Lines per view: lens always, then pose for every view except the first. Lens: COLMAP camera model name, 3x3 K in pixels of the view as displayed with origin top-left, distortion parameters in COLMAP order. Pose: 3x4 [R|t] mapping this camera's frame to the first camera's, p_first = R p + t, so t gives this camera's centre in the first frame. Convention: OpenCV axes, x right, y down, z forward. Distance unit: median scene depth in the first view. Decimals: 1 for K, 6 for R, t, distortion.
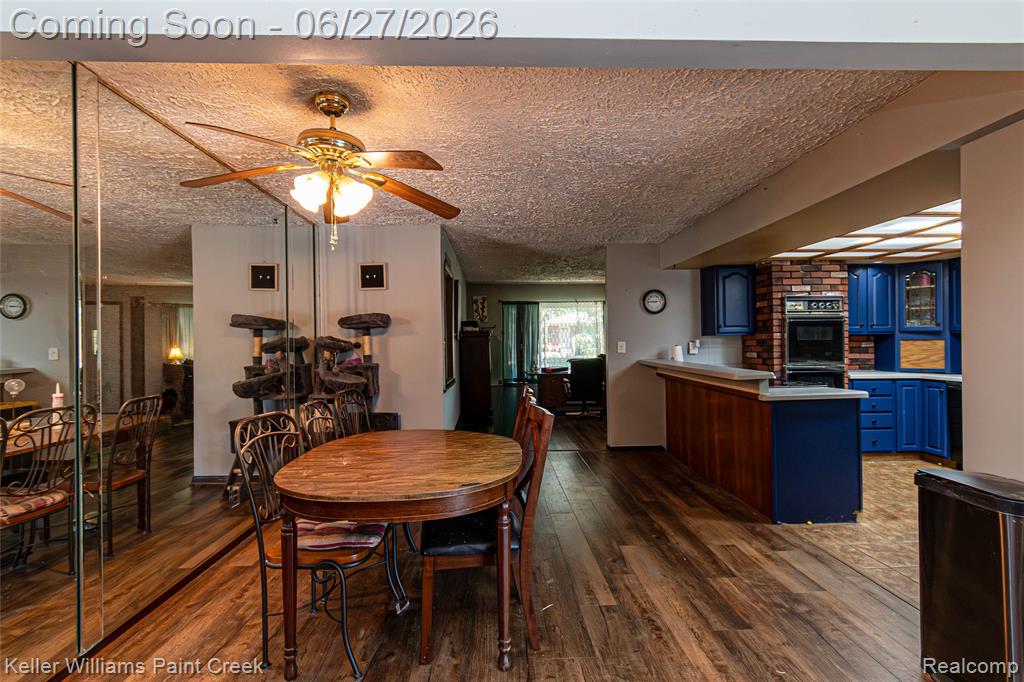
lens RADIAL K [[466.1, 0, 508.9], [0, 466.1, 343.7], [0, 0, 1]] dist [0.001625, -0.000807]
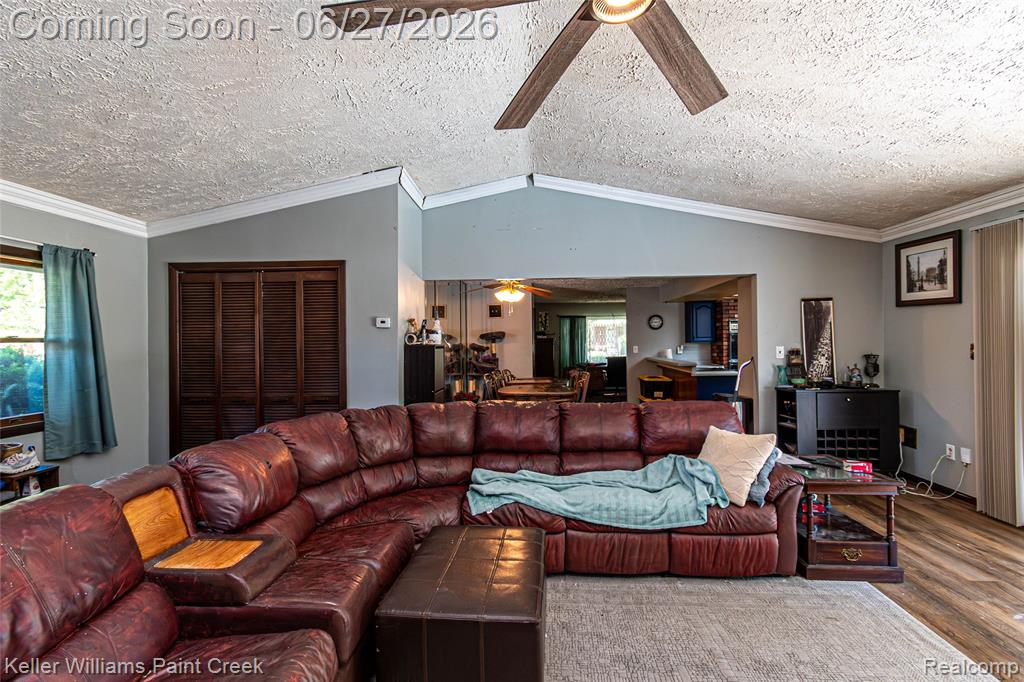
lens RADIAL K [[468.0, 0, 512.0], [0, 468.0, 341.0], [0, 0, 1]] dist [-0.001904, -0.000614]
pose [[0.995599, 0.003350, -0.093653, -0.045400], [-0.003620, 0.999990, -0.002723, -0.018469], [0.093643, 0.003050, 0.995601, -0.779626]]
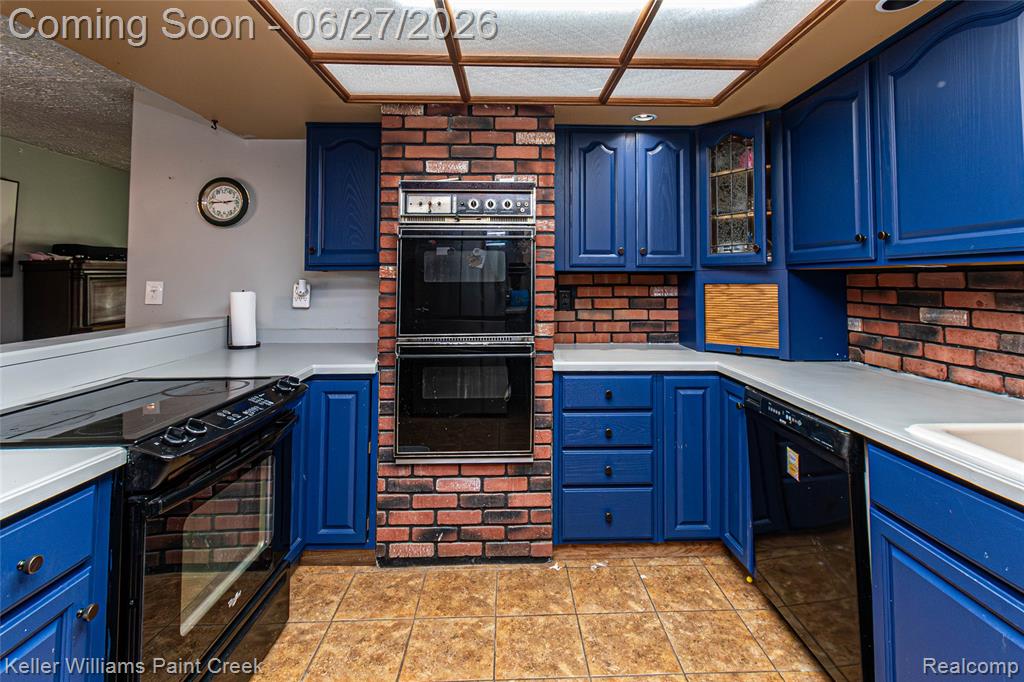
lens RADIAL K [[492.5, 0, 527.2], [0, 492.5, 259.0], [0, 0, 1]] dist [0.000960, -0.000183]
pose [[0.999942, 0.009641, -0.004713, 0.702736], [-0.009853, 0.998844, -0.047049, -0.008197], [0.004254, 0.047093, 0.998881, 0.526406]]
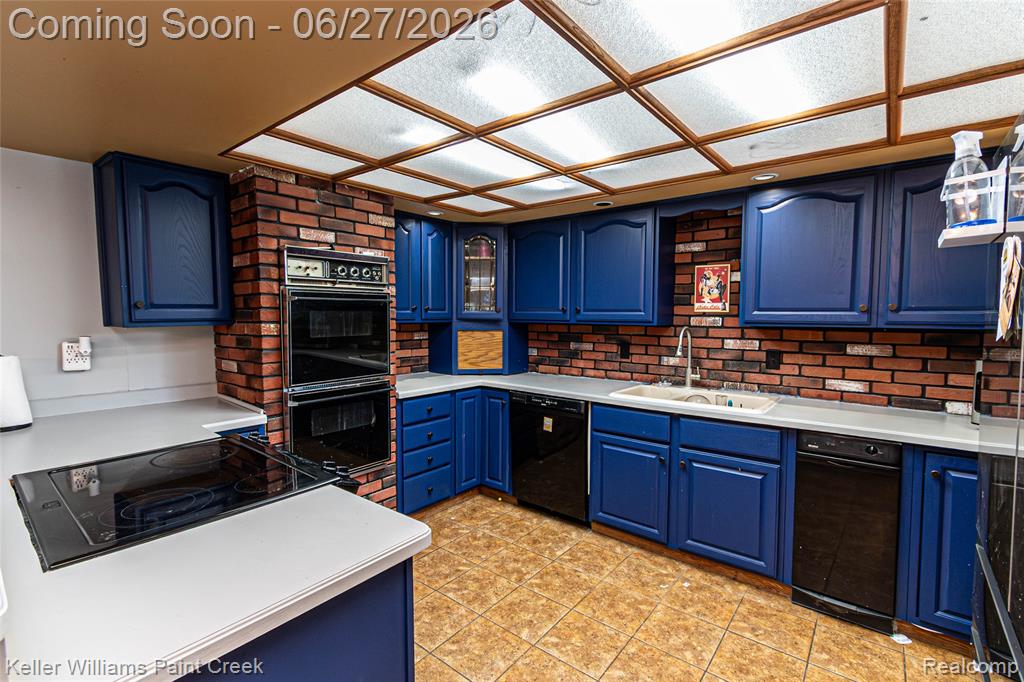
lens RADIAL K [[466.1, 0, 508.9], [0, 466.1, 343.7], [0, 0, 1]] dist [0.001625, -0.000807]
pose [[0.661250, -0.036867, 0.749260, 0.375586], [-0.009585, 0.998295, 0.057580, -0.031561], [-0.750105, -0.045256, 0.659769, 0.496886]]
